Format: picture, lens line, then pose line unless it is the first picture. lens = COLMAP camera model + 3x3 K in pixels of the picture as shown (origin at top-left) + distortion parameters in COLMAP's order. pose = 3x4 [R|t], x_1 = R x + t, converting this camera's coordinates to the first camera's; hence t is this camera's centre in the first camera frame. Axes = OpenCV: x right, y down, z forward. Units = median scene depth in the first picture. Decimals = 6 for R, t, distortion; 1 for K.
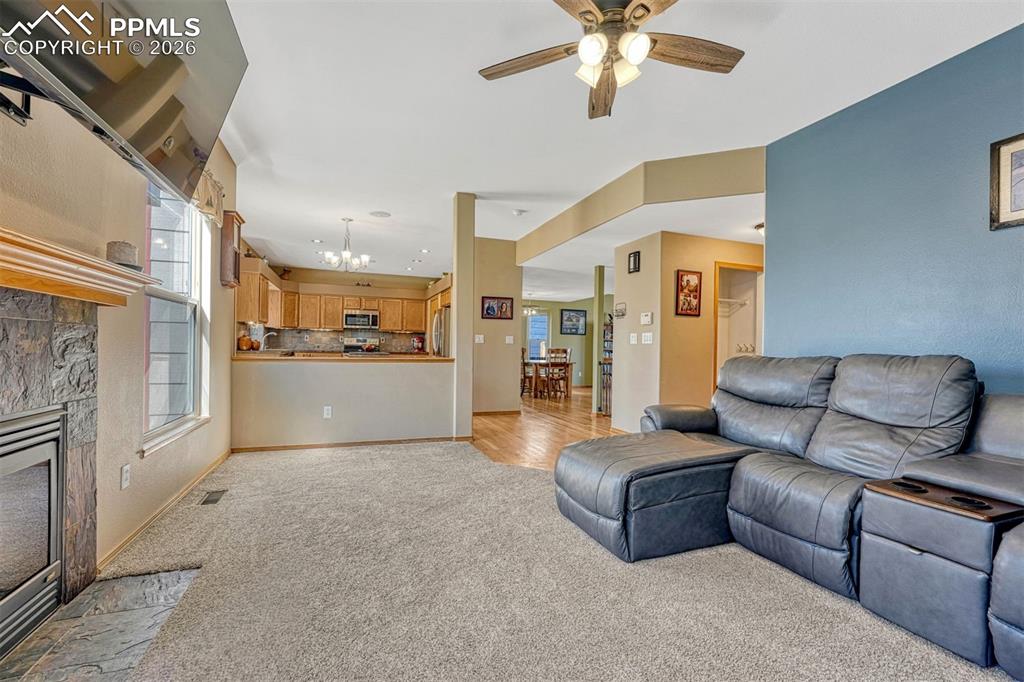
lens RADIAL K [[442.3, 0, 512.6], [0, 442.3, 346.9], [0, 0, 1]] dist [-0.006293, -0.001134]
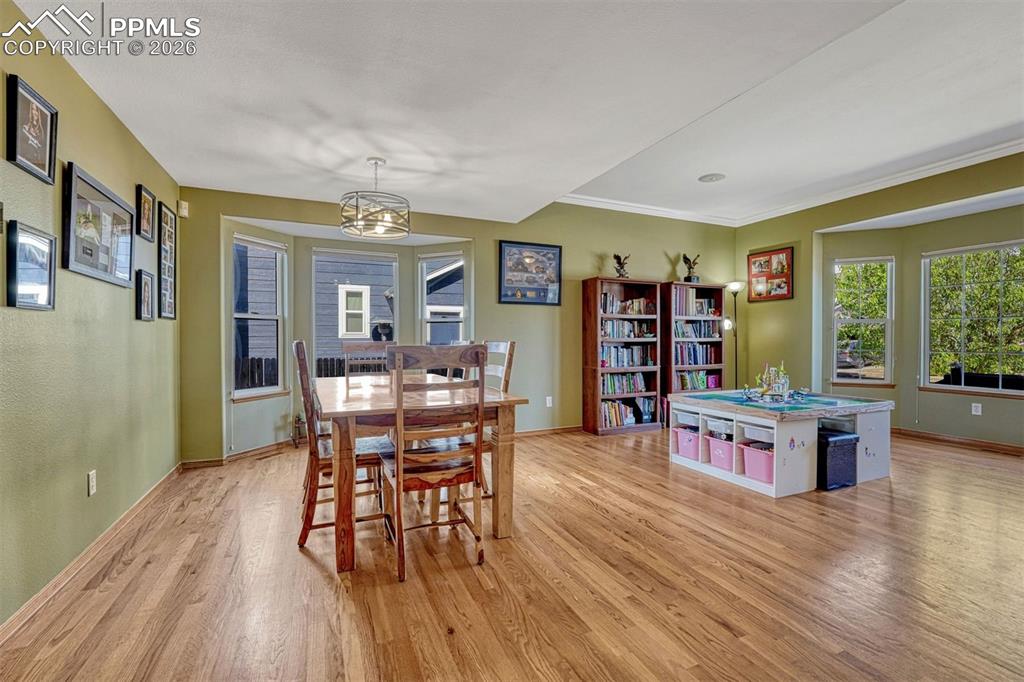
lens RADIAL K [[442.3, 0, 505.8], [0, 442.3, 340.7], [0, 0, 1]] dist [-0.006293, -0.001134]
pose [[0.998434, -0.016593, 0.053434, 0.092743], [0.016170, 0.999835, 0.008330, 0.001474], [-0.053564, -0.007453, 0.998537, 0.599219]]
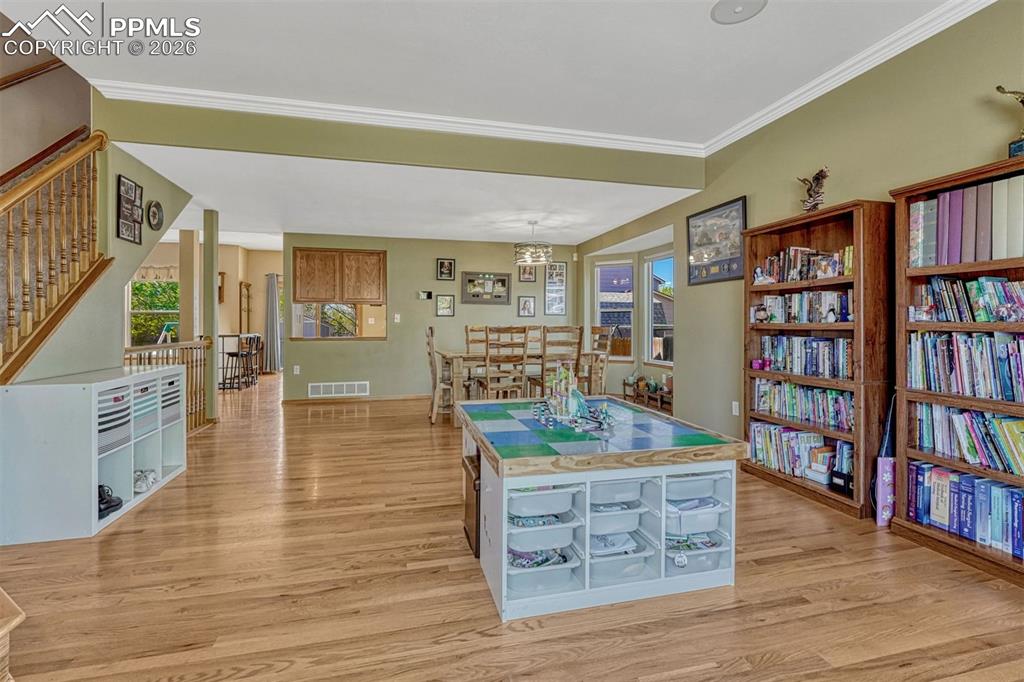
lens RADIAL K [[442.3, 0, 503.8], [0, 442.3, 332.0], [0, 0, 1]] dist [-0.006293, -0.001134]
pose [[-0.105676, -0.003991, -0.994393, 0.479215], [0.001362, 0.999990, -0.004158, 0.010081], [0.994400, -0.001794, -0.105670, 0.880196]]
